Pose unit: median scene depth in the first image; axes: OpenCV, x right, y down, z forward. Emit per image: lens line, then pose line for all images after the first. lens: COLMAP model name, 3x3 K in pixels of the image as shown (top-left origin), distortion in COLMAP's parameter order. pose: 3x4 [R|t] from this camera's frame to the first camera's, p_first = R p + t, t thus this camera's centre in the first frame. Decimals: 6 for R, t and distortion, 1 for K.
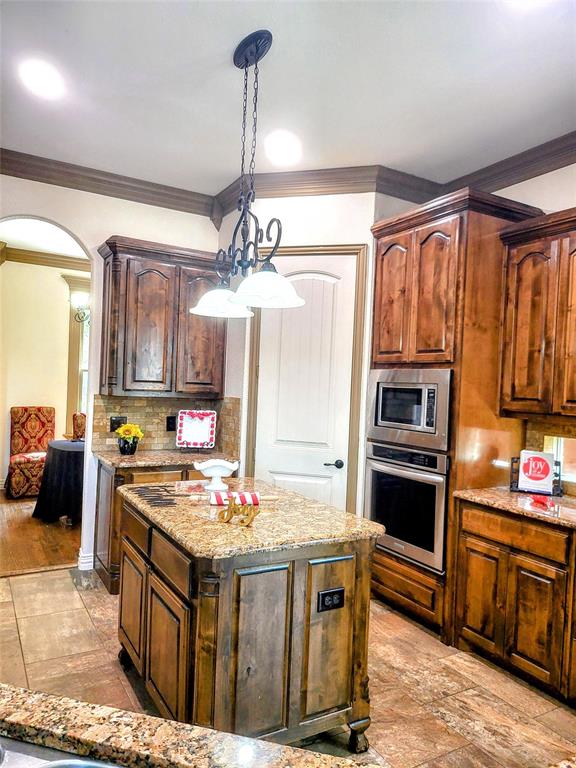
lens RADIAL K [[537.4, 0, 288.7], [0, 537.4, 389.0], [0, 0, 1]] dist [0.072370, -0.057605]
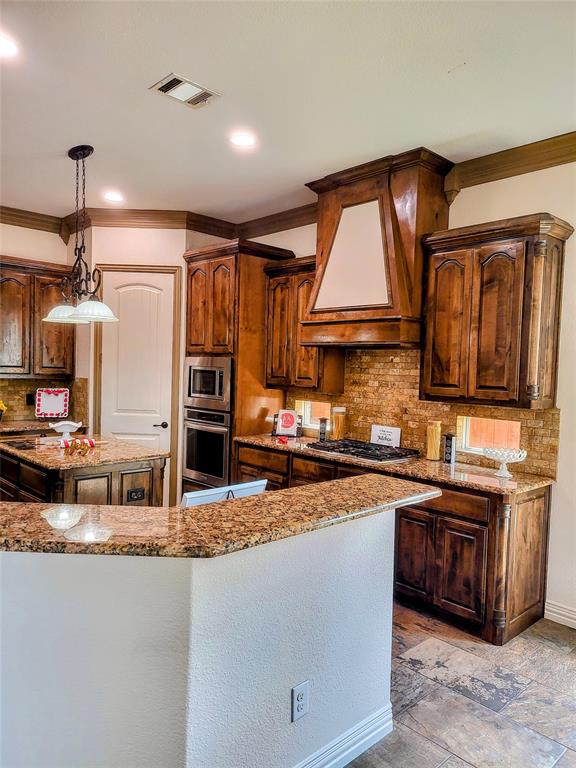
lens RADIAL K [[537.4, 0, 288.7], [0, 537.4, 389.0], [0, 0, 1]] dist [0.072370, -0.057605]
pose [[0.973399, -0.019372, 0.228295, 0.101475], [0.009769, 0.999022, 0.043120, -0.011508], [-0.228907, -0.039743, 0.972637, -0.480022]]
